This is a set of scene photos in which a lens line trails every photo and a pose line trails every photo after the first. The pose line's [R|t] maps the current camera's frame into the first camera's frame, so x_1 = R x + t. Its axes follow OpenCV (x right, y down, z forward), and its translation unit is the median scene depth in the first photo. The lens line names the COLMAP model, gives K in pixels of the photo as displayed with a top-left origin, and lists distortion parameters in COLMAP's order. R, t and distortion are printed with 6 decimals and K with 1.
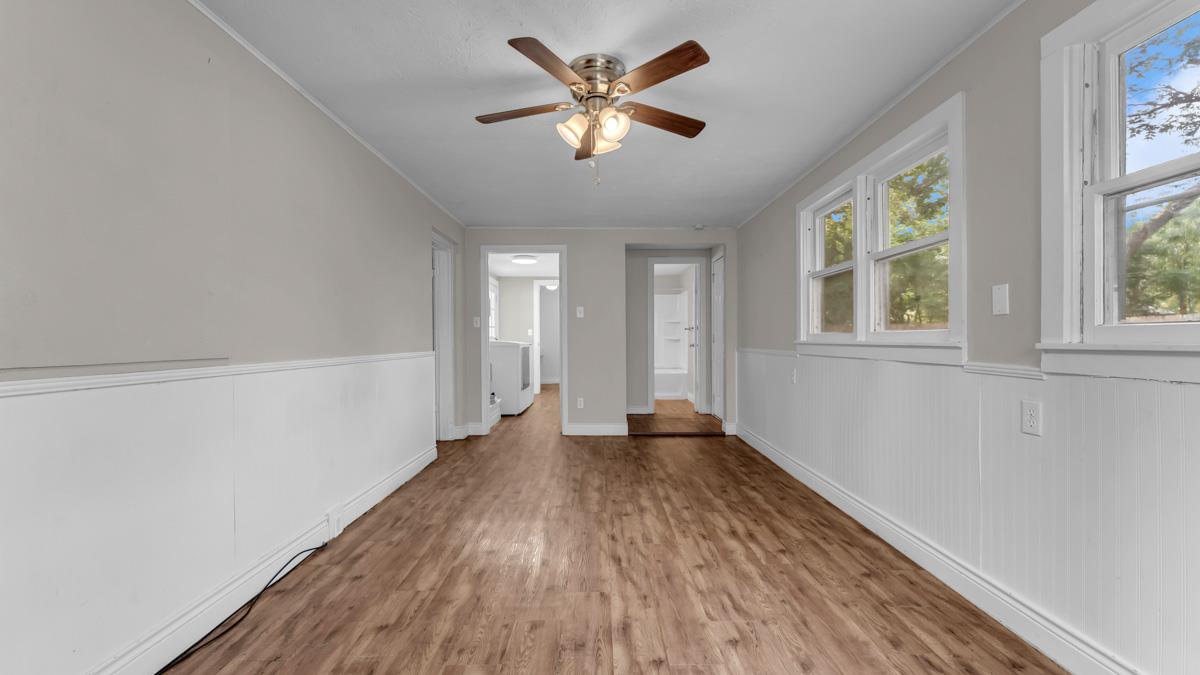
lens RADIAL K [[488.4, 0, 599.5], [0, 488.4, 340.2], [0, 0, 1]] dist [0.006739, -0.000428]
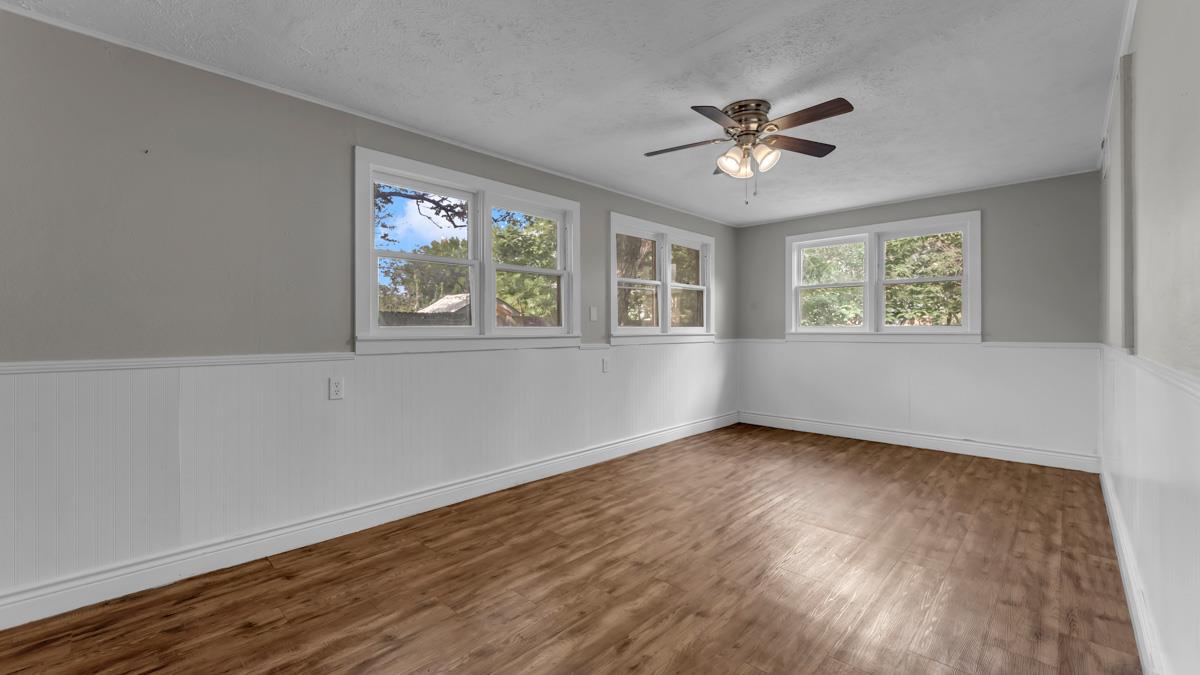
lens RADIAL K [[488.4, 0, 600.5], [0, 488.4, 325.2], [0, 0, 1]] dist [0.006739, -0.000428]
pose [[-0.725305, 0.014266, 0.688280, -0.469851], [0.005266, 0.999871, -0.015175, -0.001986], [-0.688408, -0.007382, -0.725287, 1.740494]]
